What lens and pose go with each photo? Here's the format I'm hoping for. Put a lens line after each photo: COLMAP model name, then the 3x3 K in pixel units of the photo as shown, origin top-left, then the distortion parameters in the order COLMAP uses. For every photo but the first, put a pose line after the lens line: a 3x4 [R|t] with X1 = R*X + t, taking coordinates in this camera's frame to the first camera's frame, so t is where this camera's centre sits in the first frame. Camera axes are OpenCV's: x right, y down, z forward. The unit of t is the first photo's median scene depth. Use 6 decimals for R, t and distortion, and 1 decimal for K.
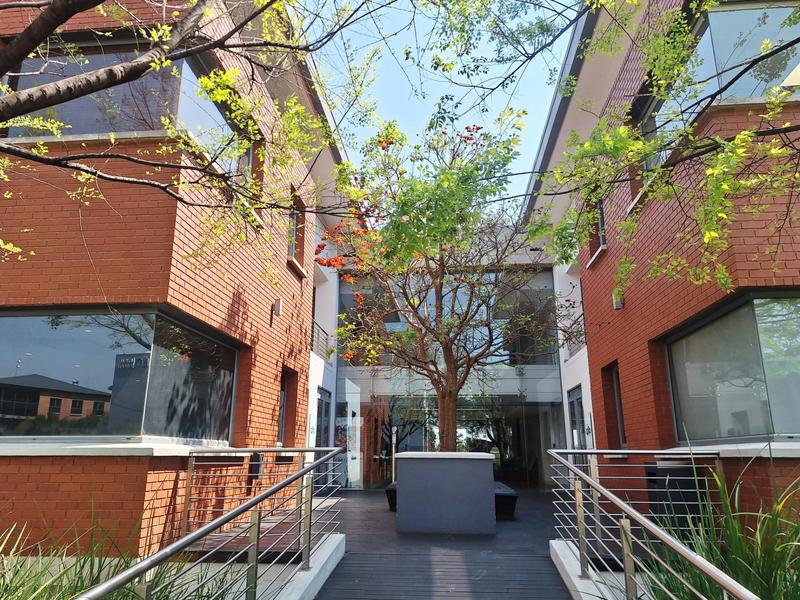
lens RADIAL K [[559.8, 0, 400.0], [0, 559.8, 300.0], [0, 0, 1]] dist [0.111349, -0.128993]
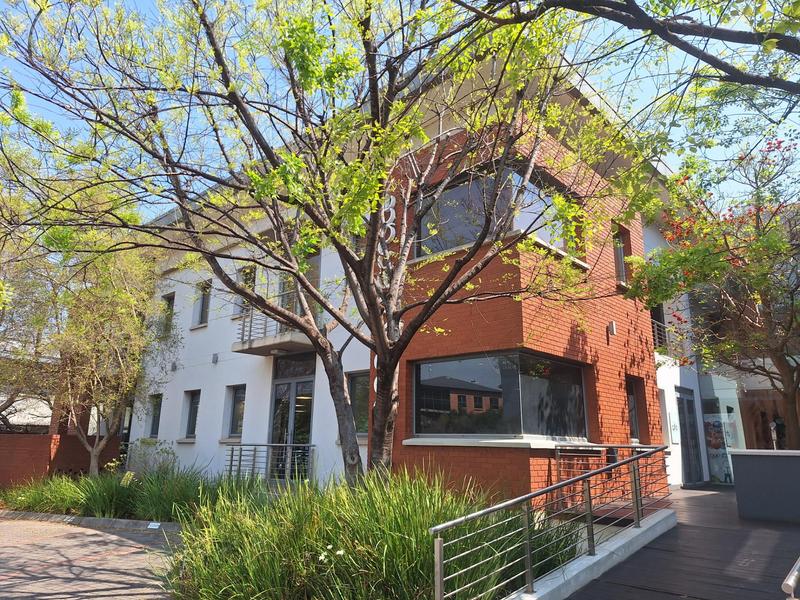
lens RADIAL K [[559.8, 0, 400.0], [0, 559.8, 300.0], [0, 0, 1]] dist [0.111349, -0.128993]
pose [[0.801227, -0.136670, -0.582543, 0.157674], [0.145934, 0.988800, -0.031265, -0.087083], [0.580292, -0.059963, 0.812198, -0.292789]]
